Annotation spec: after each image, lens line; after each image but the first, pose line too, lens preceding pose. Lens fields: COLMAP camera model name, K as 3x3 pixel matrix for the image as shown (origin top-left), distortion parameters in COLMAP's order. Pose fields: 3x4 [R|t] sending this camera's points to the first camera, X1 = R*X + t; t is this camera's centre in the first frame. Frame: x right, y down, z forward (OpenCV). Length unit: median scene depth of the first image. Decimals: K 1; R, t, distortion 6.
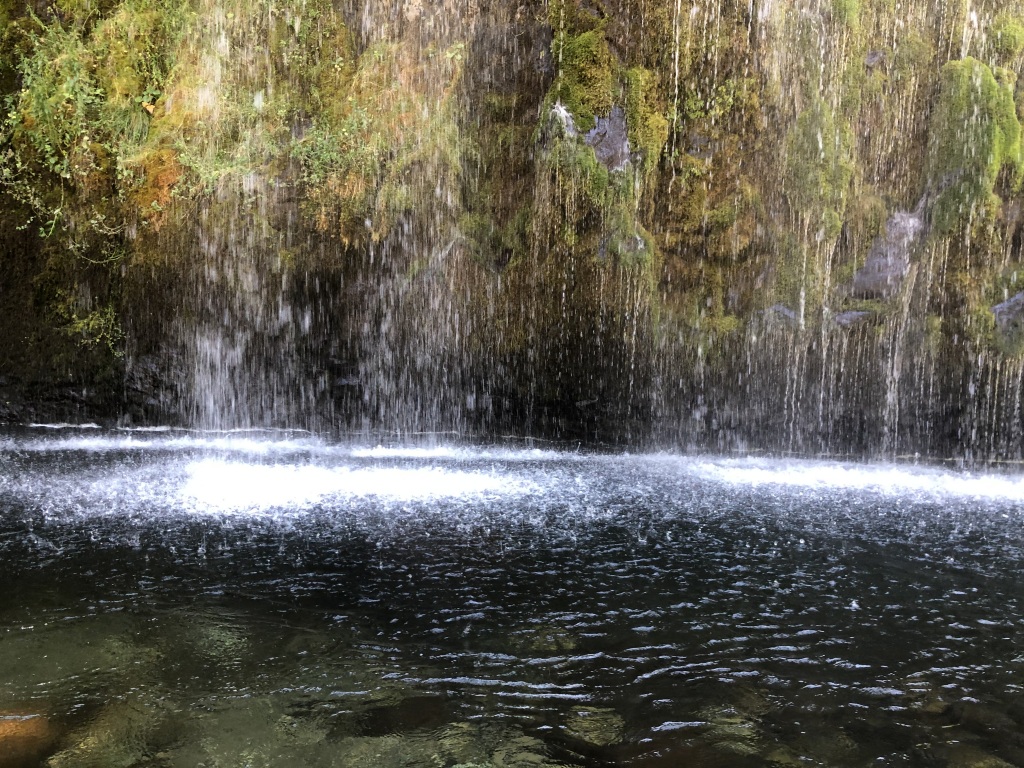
lens RADIAL K [[820.6, 0, 519.7], [0, 820.6, 379.9], [0, 0, 1]] dist [0.010178, -0.003816]
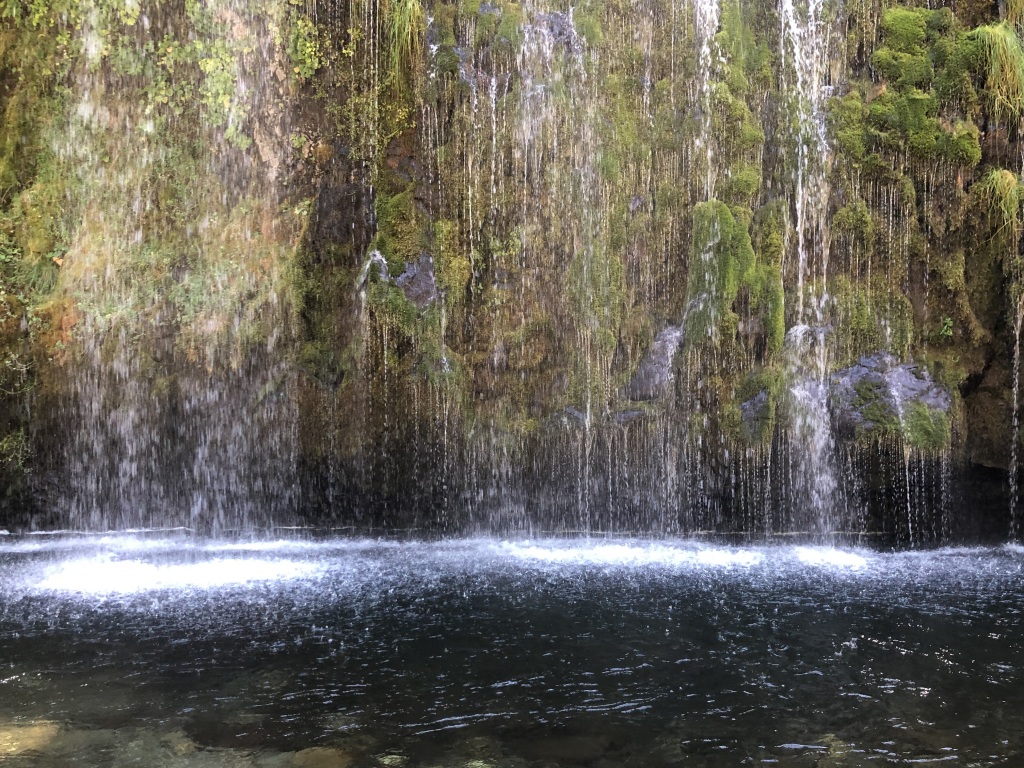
lens RADIAL K [[906.5, 0, 522.9], [0, 906.5, 378.4], [0, 0, 1]] dist [0.003390, 0.012829]
pose [[0.998536, -0.041599, -0.034588, 0.286115], [0.038651, 0.995887, -0.081944, -0.029301], [0.037854, 0.080487, 0.996037, -0.301093]]
